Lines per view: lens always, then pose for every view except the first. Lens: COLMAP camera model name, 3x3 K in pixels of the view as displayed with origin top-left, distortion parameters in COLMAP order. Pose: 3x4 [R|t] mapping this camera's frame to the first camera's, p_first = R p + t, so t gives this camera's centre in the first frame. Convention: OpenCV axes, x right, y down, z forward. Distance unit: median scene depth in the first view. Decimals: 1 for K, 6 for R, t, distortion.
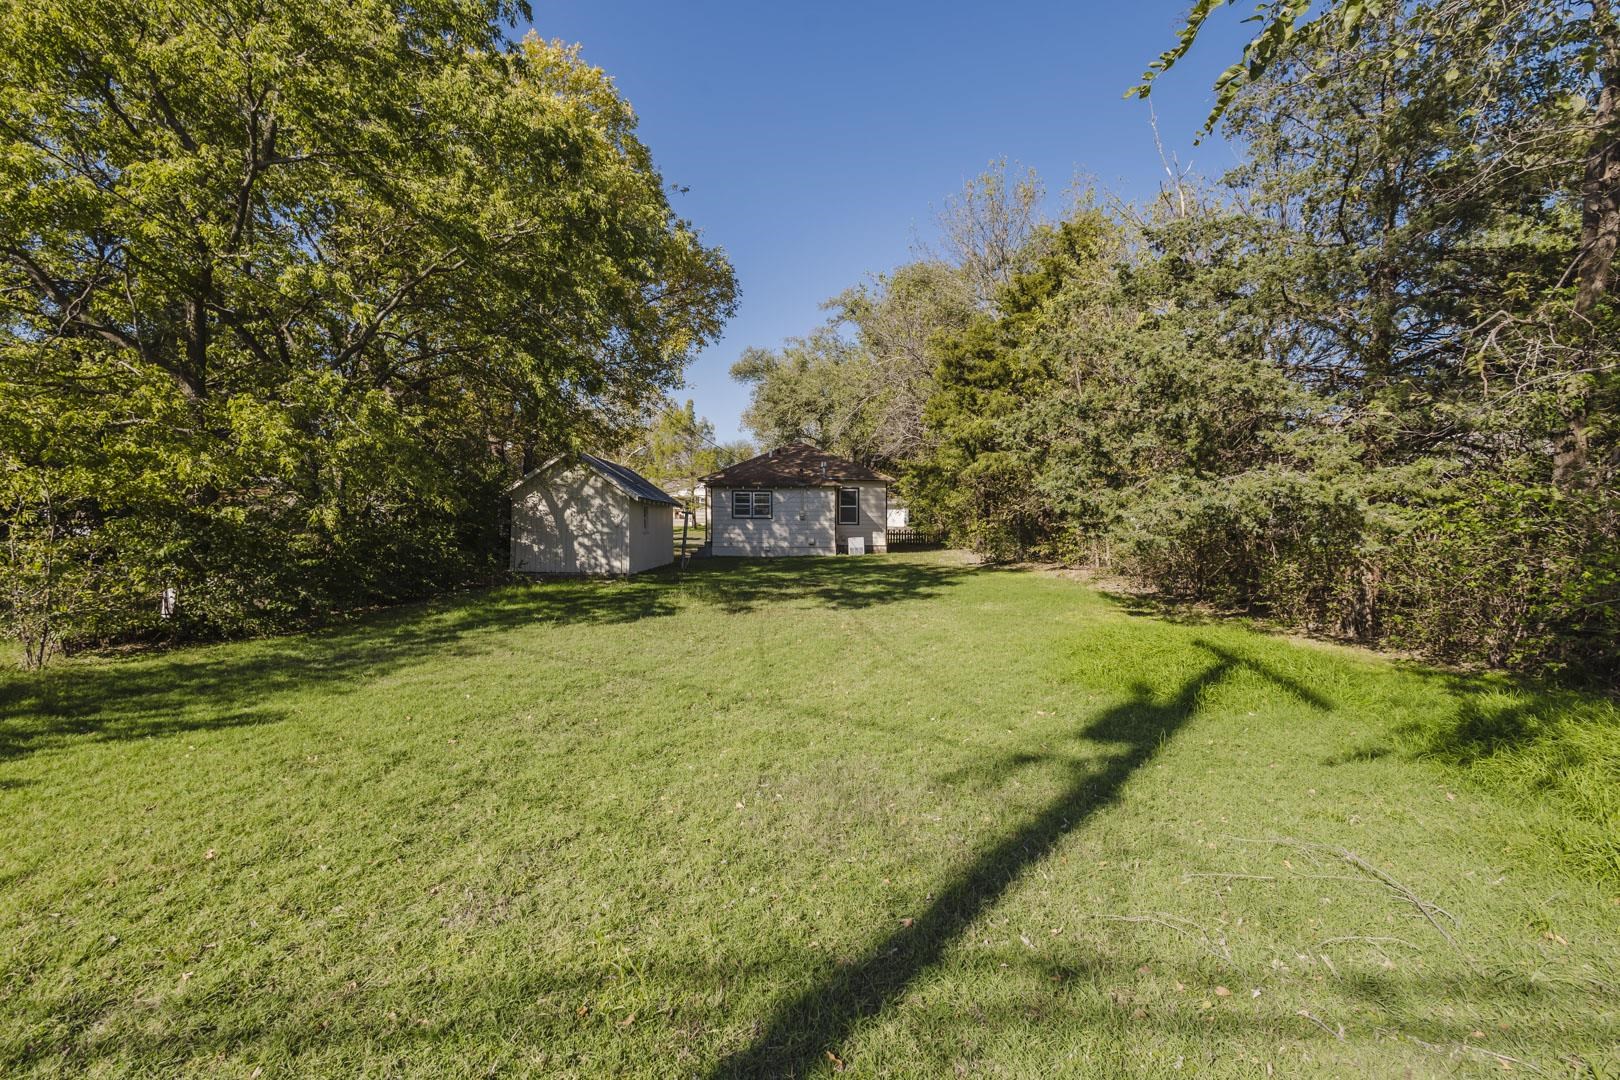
lens RADIAL K [[756.6, 0, 809.9], [0, 756.6, 534.1], [0, 0, 1]] dist [-0.000101, 0.000064]
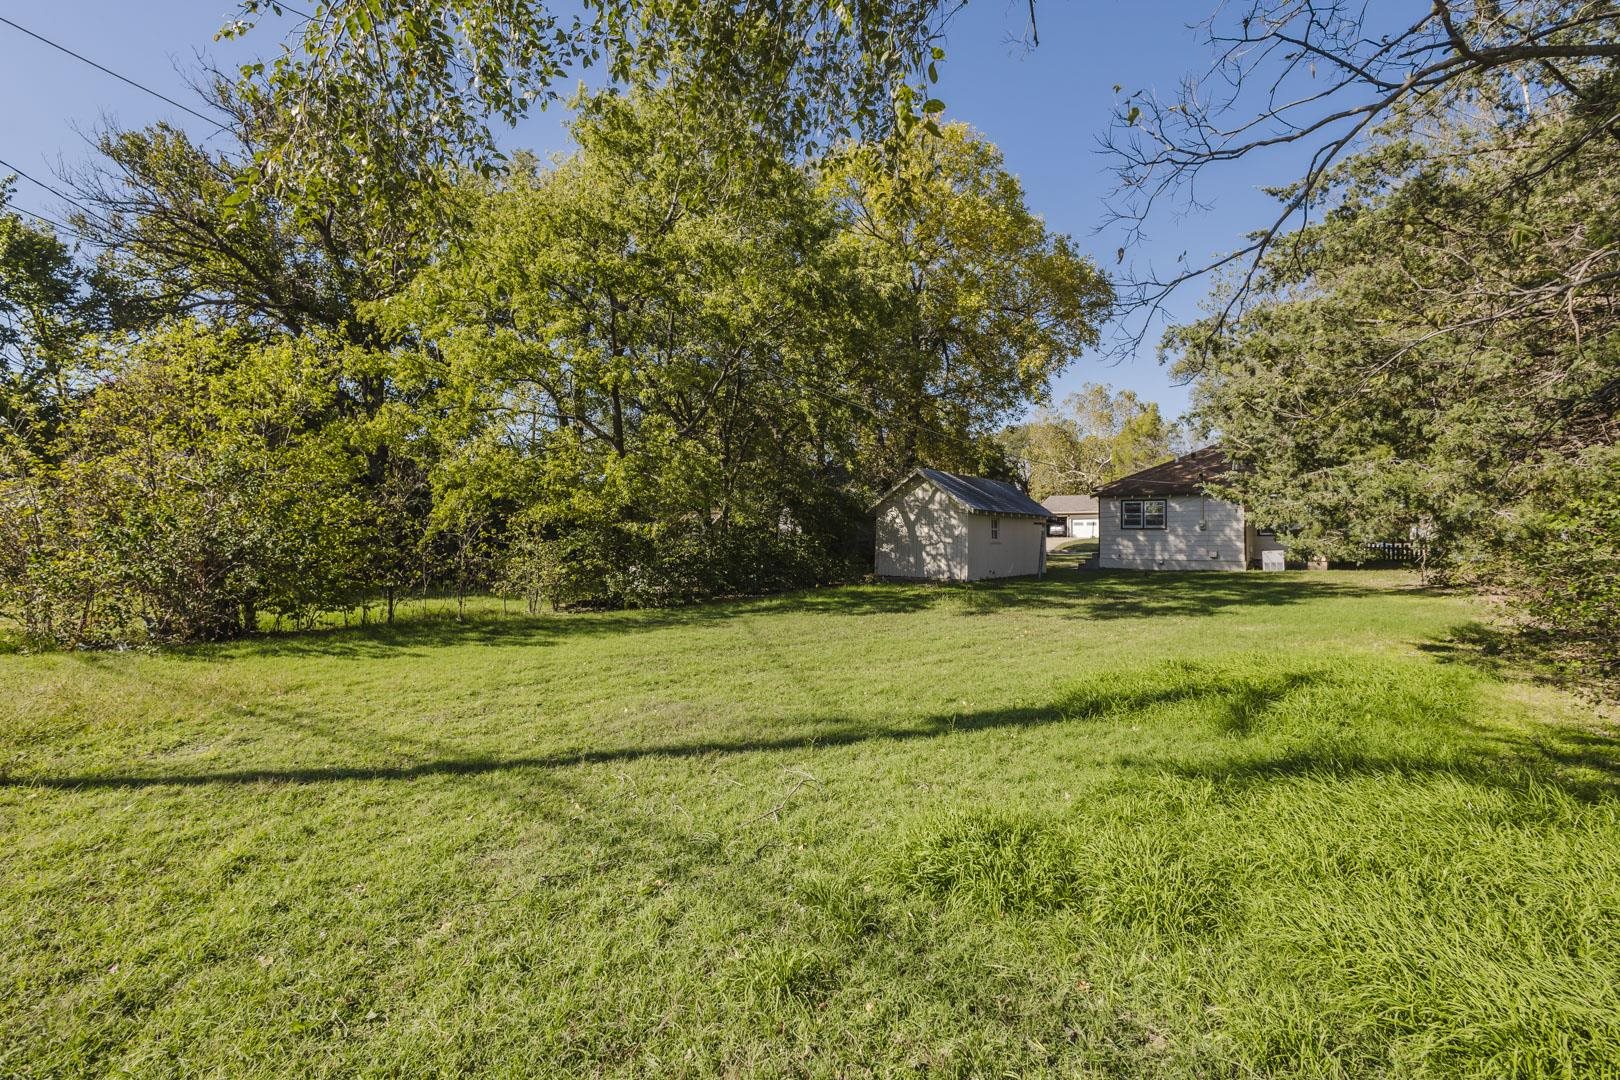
lens RADIAL K [[756.6, 0, 813.5], [0, 756.6, 544.3], [0, 0, 1]] dist [-0.000101, 0.000064]
pose [[0.787448, 0.006325, -0.616348, 0.260961], [-0.007501, 0.999972, 0.000678, 0.000763], [0.616335, 0.004089, 0.787473, -0.002668]]
